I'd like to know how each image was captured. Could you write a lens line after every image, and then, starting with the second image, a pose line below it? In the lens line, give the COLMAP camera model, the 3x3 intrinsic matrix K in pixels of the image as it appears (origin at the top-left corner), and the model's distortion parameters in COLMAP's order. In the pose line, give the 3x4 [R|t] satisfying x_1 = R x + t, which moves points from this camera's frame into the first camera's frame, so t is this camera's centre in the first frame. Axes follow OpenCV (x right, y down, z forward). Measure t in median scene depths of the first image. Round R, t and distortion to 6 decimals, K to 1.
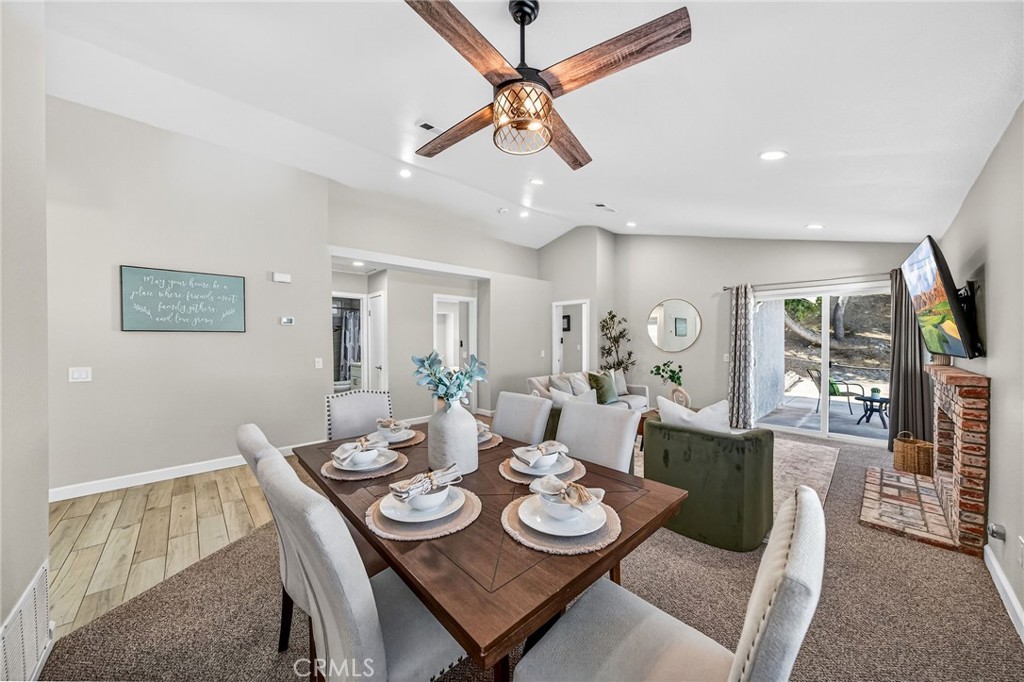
lens RADIAL K [[347.7, 0, 512.0], [0, 347.7, 341.0], [0, 0, 1]] dist [0.006397, 0.000101]
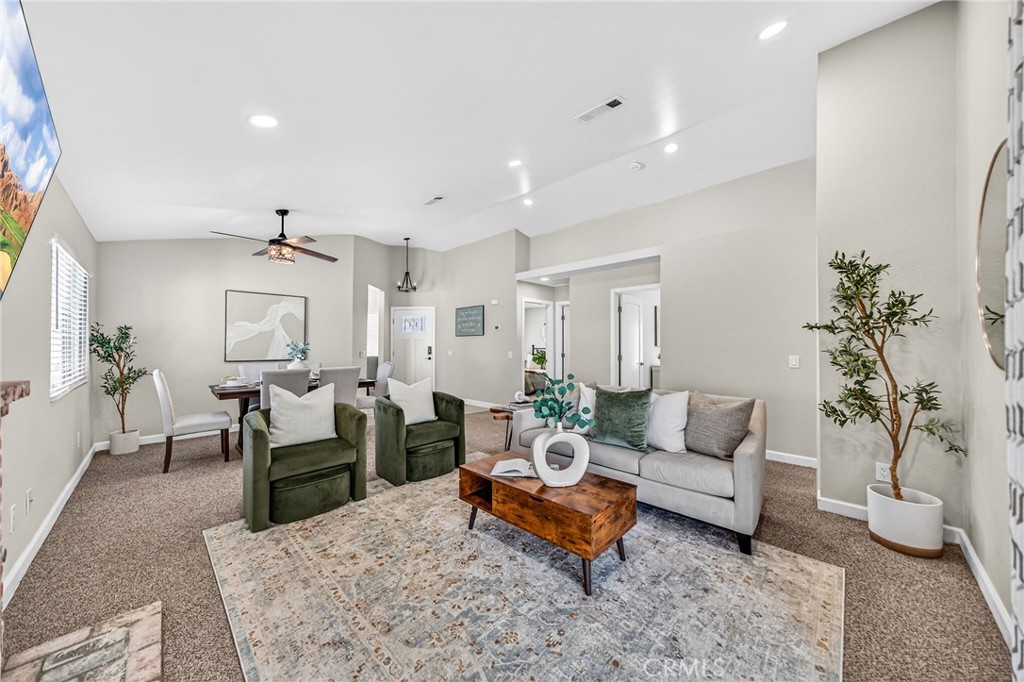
lens RADIAL K [[350.2, 0, 509.3], [0, 350.2, 338.0], [0, 0, 1]] dist [-0.001089, -0.000071]
pose [[0.030974, -0.015686, -0.999397, 0.706515], [-0.003945, 0.999867, -0.015816, 0.012670], [0.999512, 0.004432, 0.030908, 0.687089]]
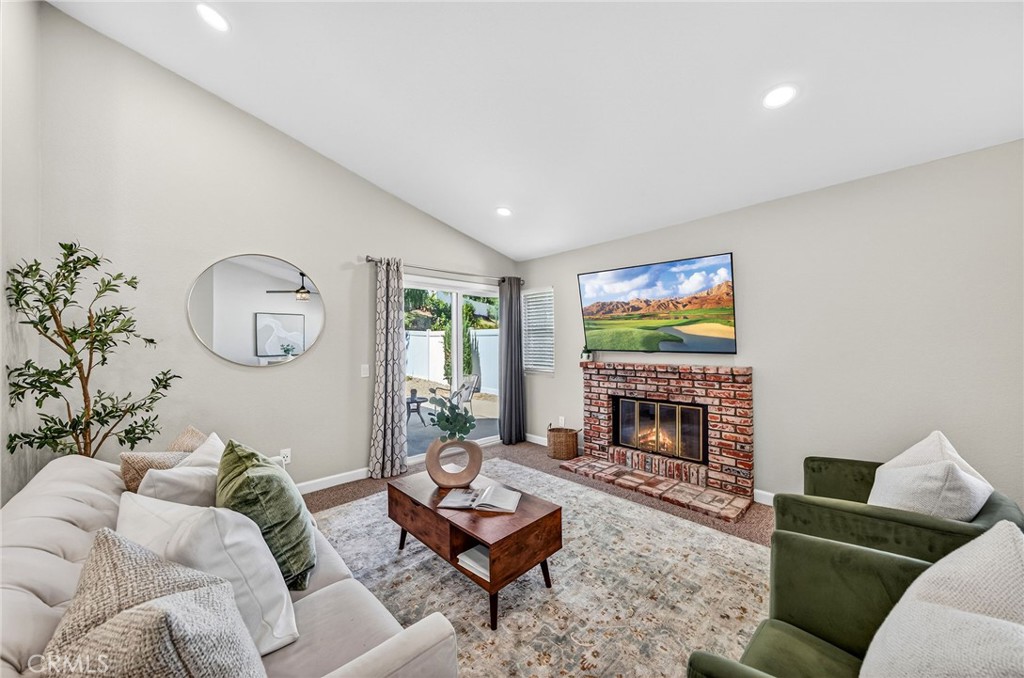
lens RADIAL K [[357.7, 0, 512.3], [0, 357.7, 335.2], [0, 0, 1]] dist [0.000150, 0.000034]
pose [[0.008458, 0.025202, 0.999647, -0.017859], [0.010813, 0.999622, -0.025293, 0.004274], [-0.999906, 0.011023, 0.008182, 0.683382]]
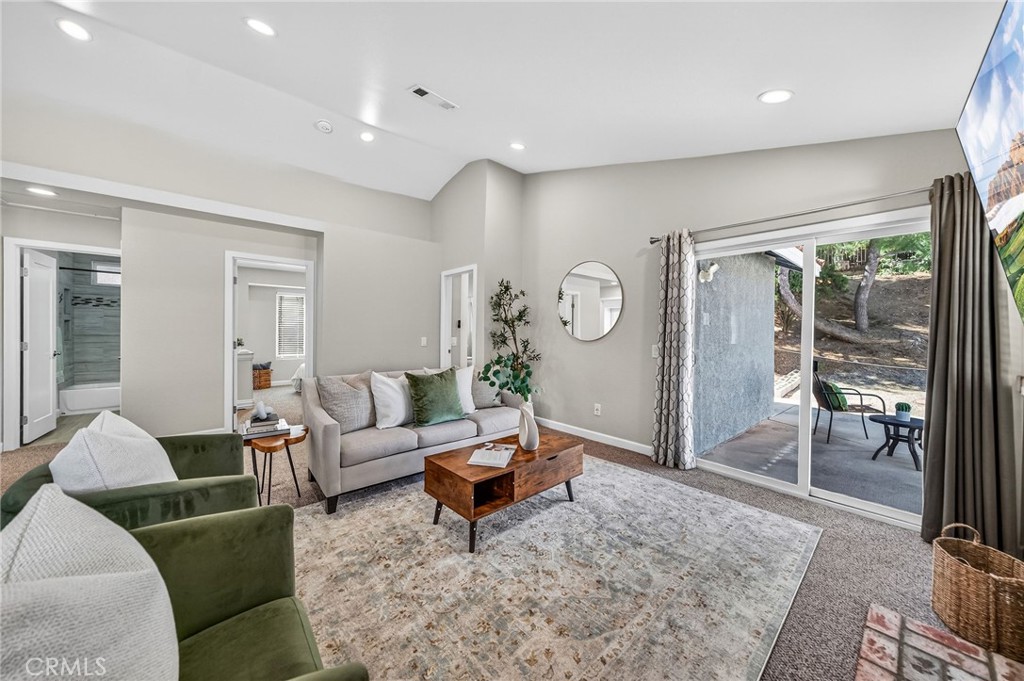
lens RADIAL K [[356.0, 0, 502.7], [0, 356.0, 330.4], [0, 0, 1]] dist [-0.000362, -0.000052]
pose [[0.998572, 0.013834, -0.051598, 0.350321], [-0.013884, 0.999903, -0.000595, 0.013477], [0.051585, 0.001311, 0.998668, 0.323874]]
